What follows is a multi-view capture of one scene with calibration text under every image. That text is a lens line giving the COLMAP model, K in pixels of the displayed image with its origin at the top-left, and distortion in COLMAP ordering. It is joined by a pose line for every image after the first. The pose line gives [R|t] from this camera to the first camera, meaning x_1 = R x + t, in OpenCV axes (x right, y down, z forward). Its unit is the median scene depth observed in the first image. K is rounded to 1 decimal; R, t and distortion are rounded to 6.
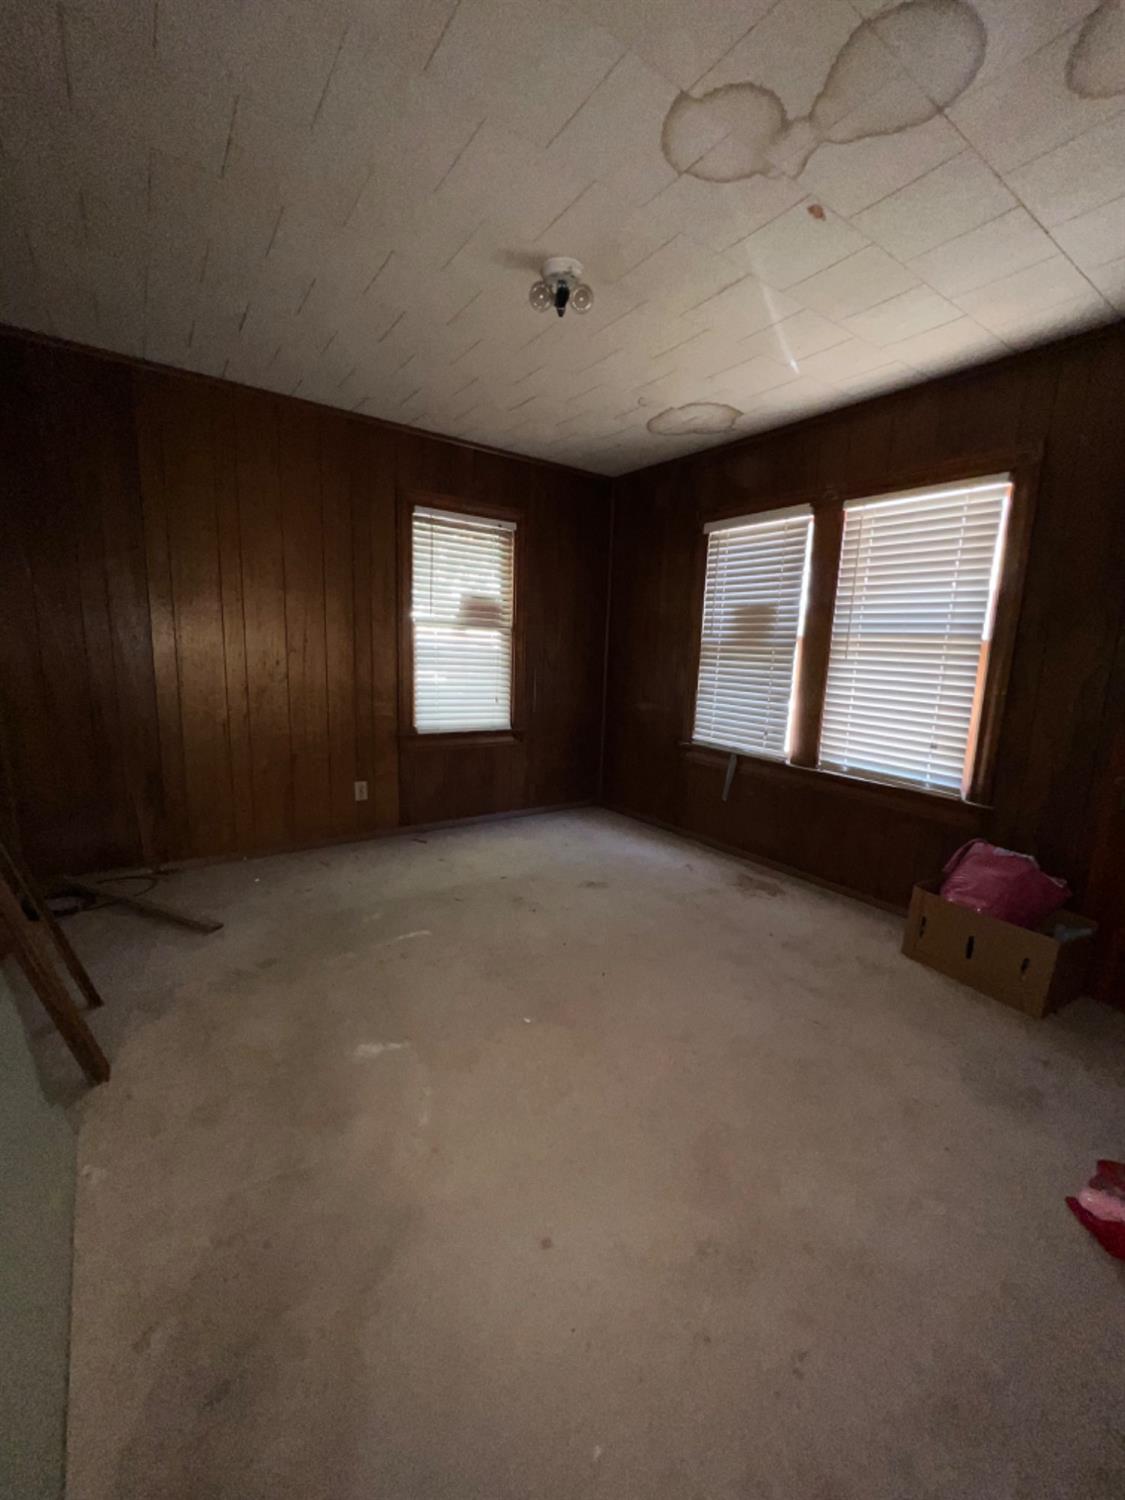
lens RADIAL K [[598.8, 0, 562.5], [0, 598.8, 750.0], [0, 0, 1]] dist [0.000159, -0.000063]
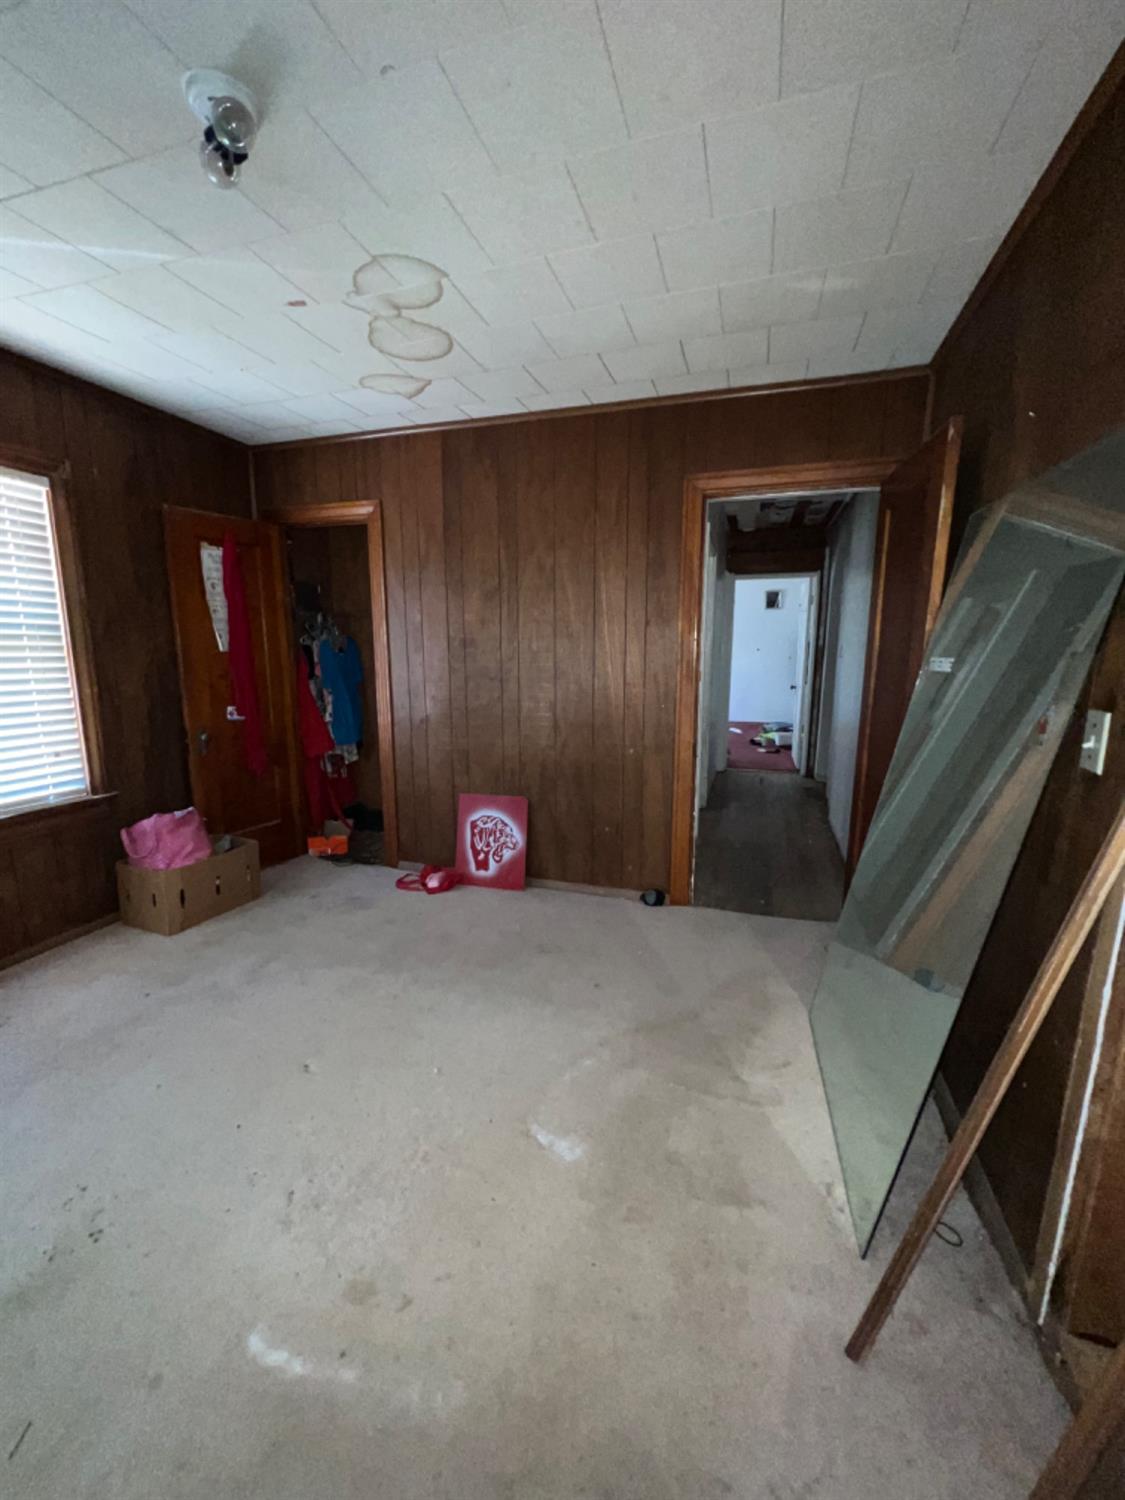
lens RADIAL K [[598.8, 0, 562.5], [0, 598.8, 750.0], [0, 0, 1]] dist [0.000159, -0.000063]
pose [[-0.603781, -0.178344, 0.776944, -0.648027], [0.109853, 0.946738, 0.302688, -0.229483], [-0.789545, 0.268107, -0.552030, 0.966378]]
